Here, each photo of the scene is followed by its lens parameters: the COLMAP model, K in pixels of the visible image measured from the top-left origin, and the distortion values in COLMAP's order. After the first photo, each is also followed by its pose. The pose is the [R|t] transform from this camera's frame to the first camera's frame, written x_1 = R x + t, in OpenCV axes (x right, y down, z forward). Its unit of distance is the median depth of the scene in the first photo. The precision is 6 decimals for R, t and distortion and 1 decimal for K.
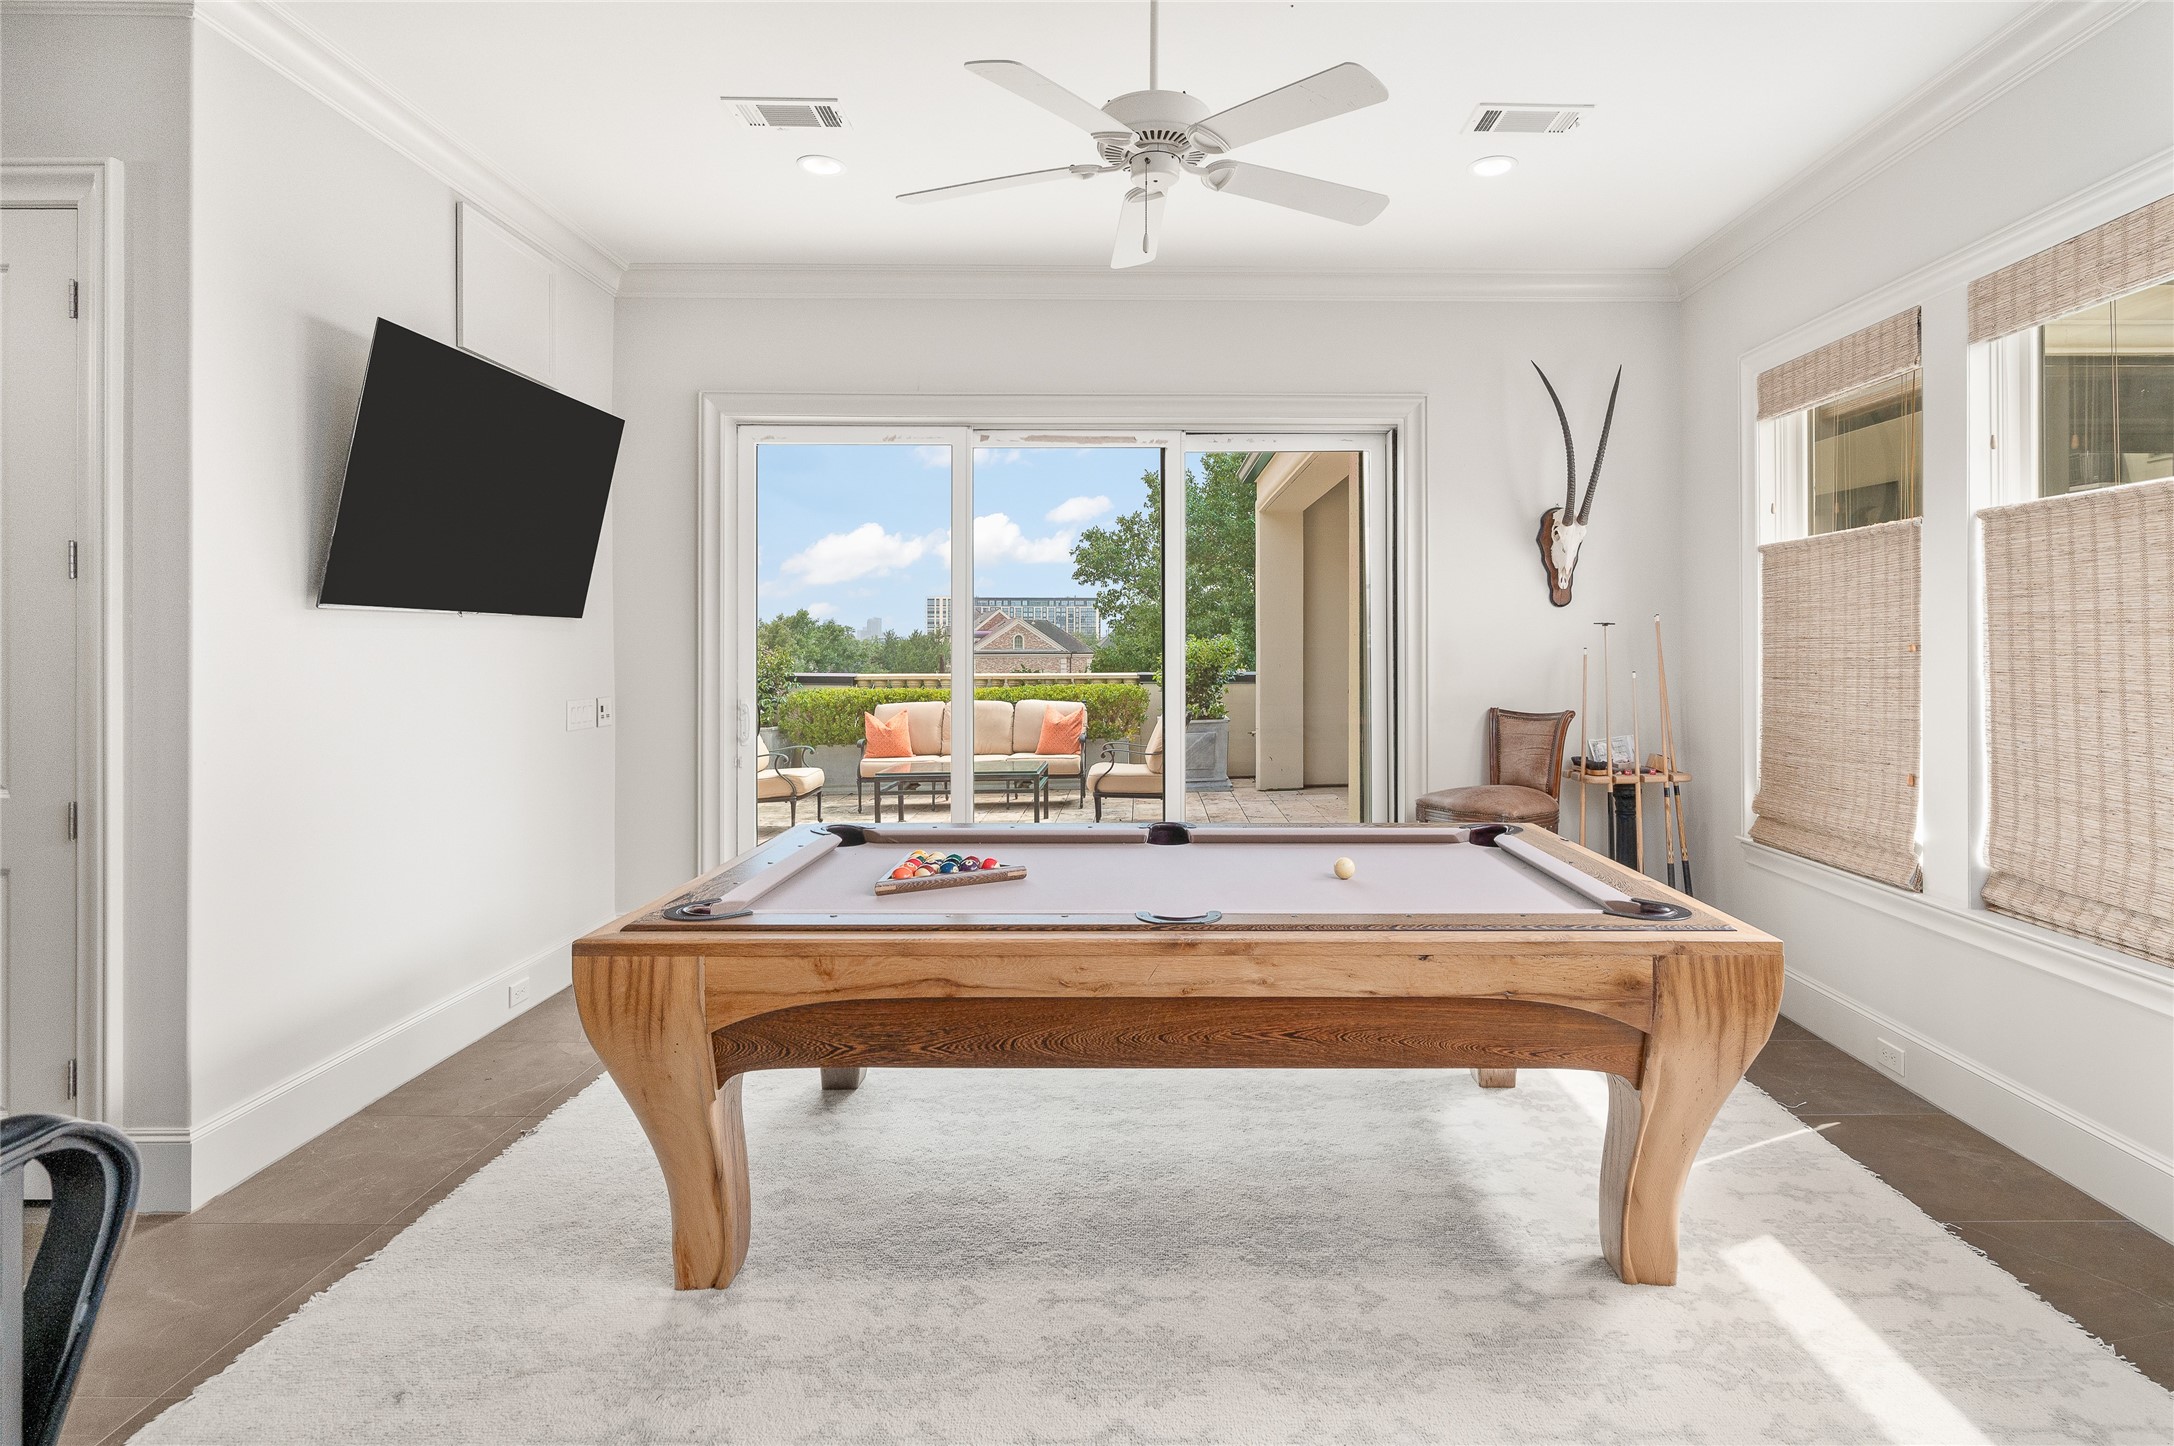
lens RADIAL K [[1105.5, 0, 1145.0], [0, 1105.5, 650.8], [0, 0, 1]] dist [-0.000664, -0.000156]
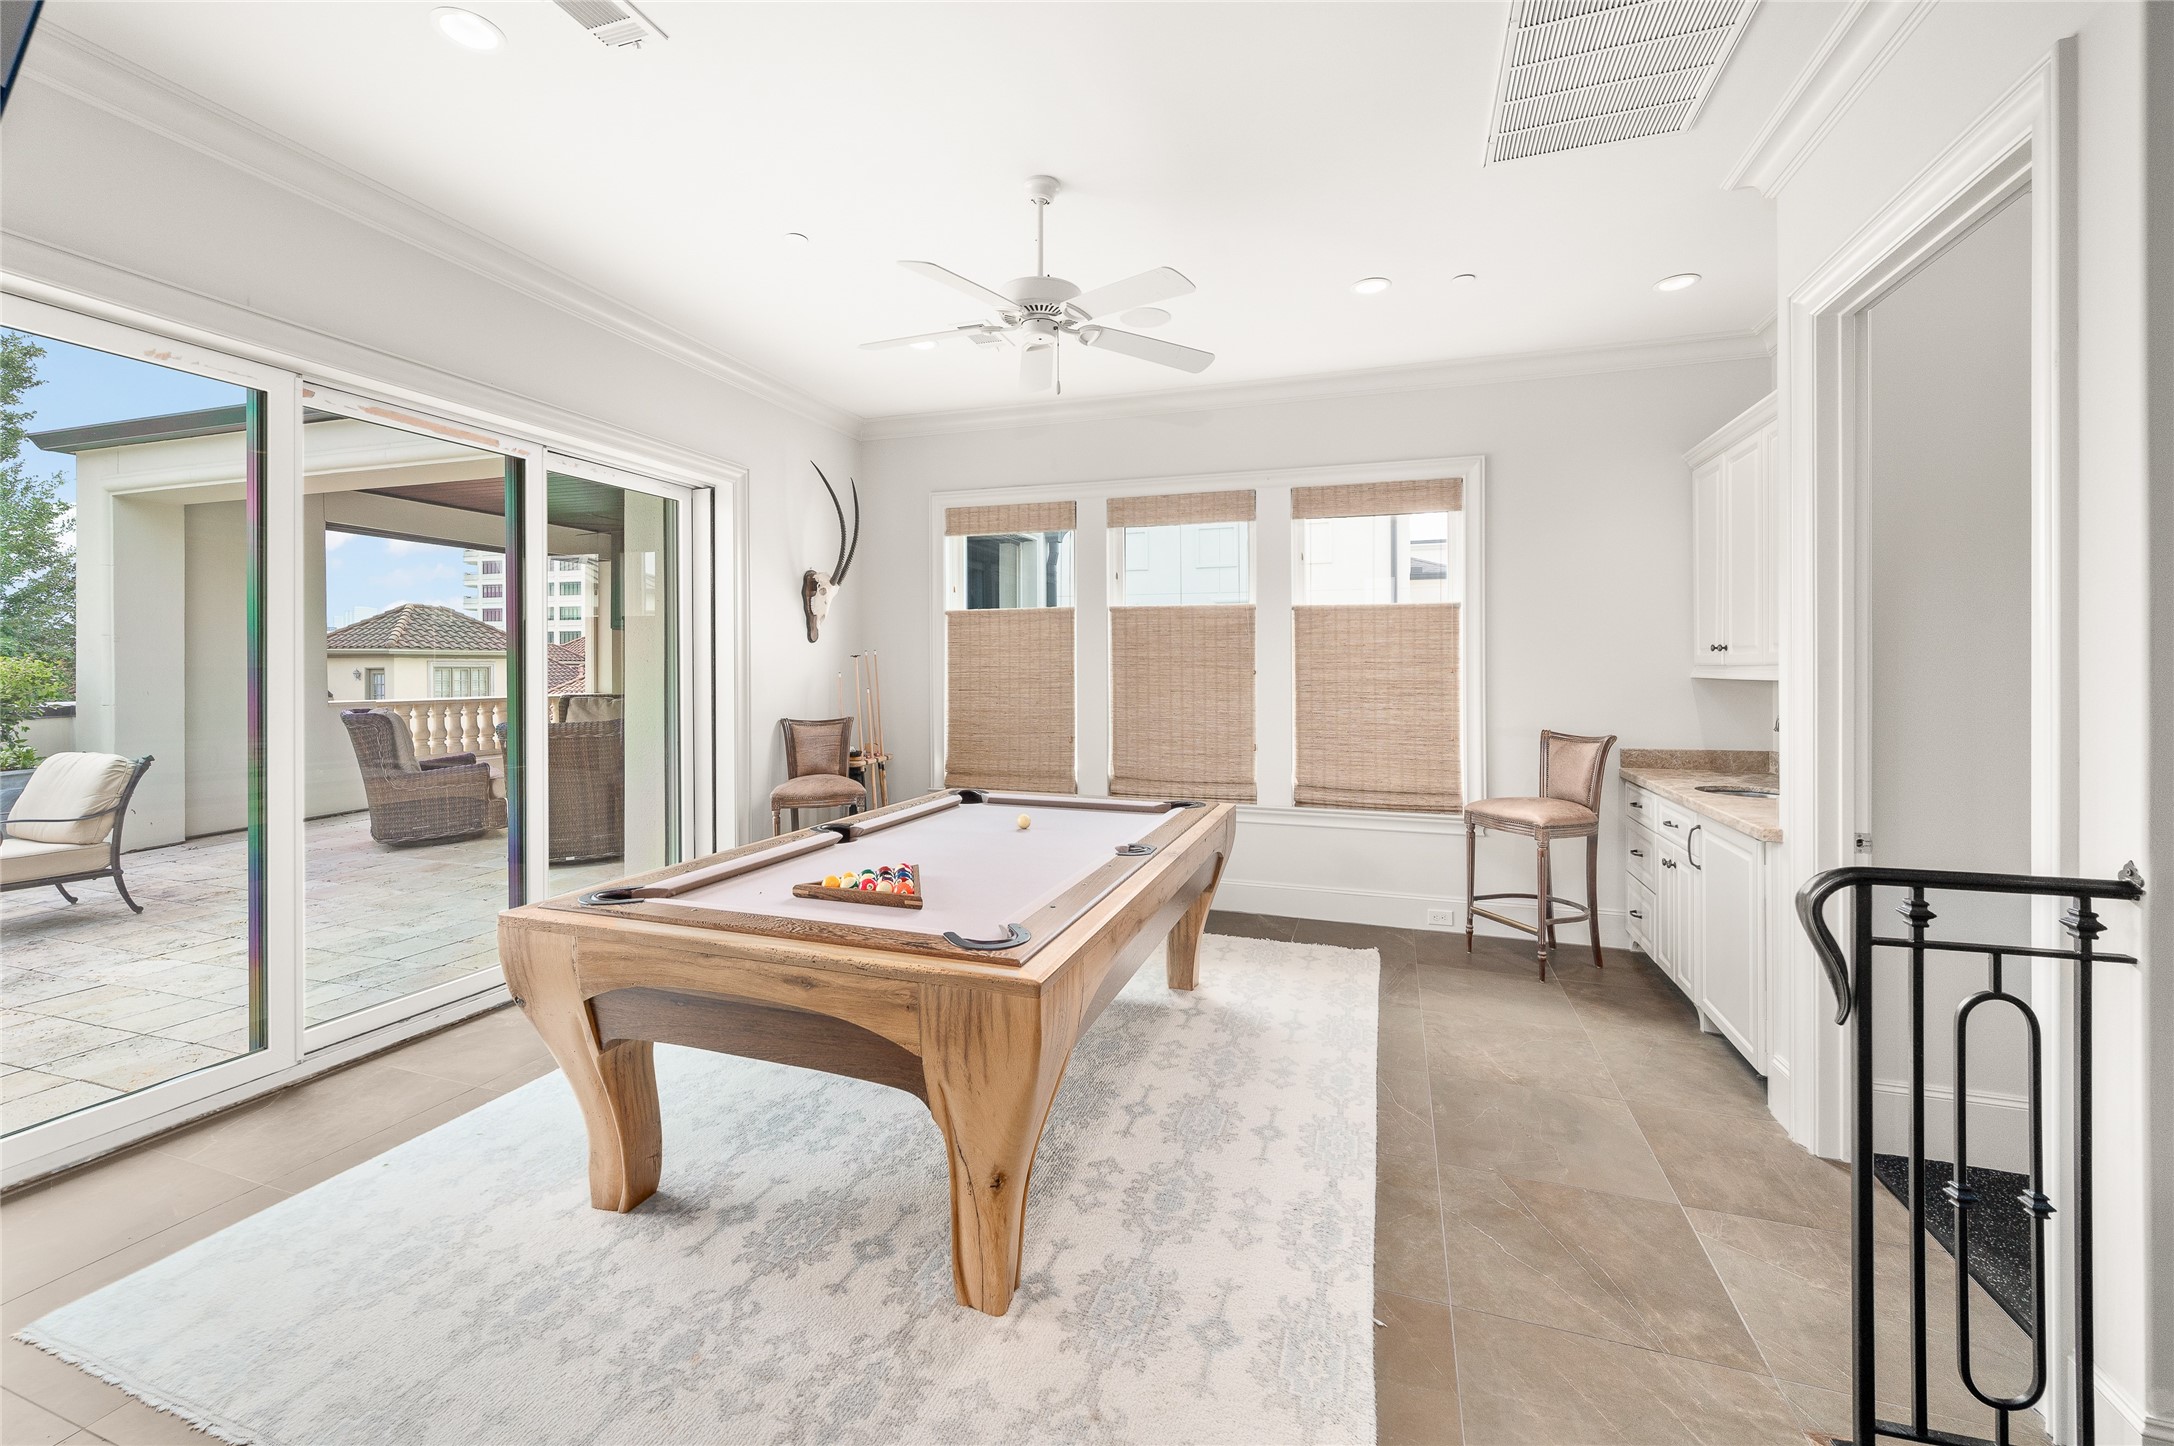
lens RADIAL K [[882.5, 0, 1093.3], [0, 882.5, 670.5], [0, 0, 1]] dist [-0.003451, -0.000394]
pose [[0.323299, -0.001510, 0.946296, -0.276998], [0.002115, 0.999997, 0.000874, -0.002546], [-0.946295, 0.001719, 0.323301, 0.158098]]
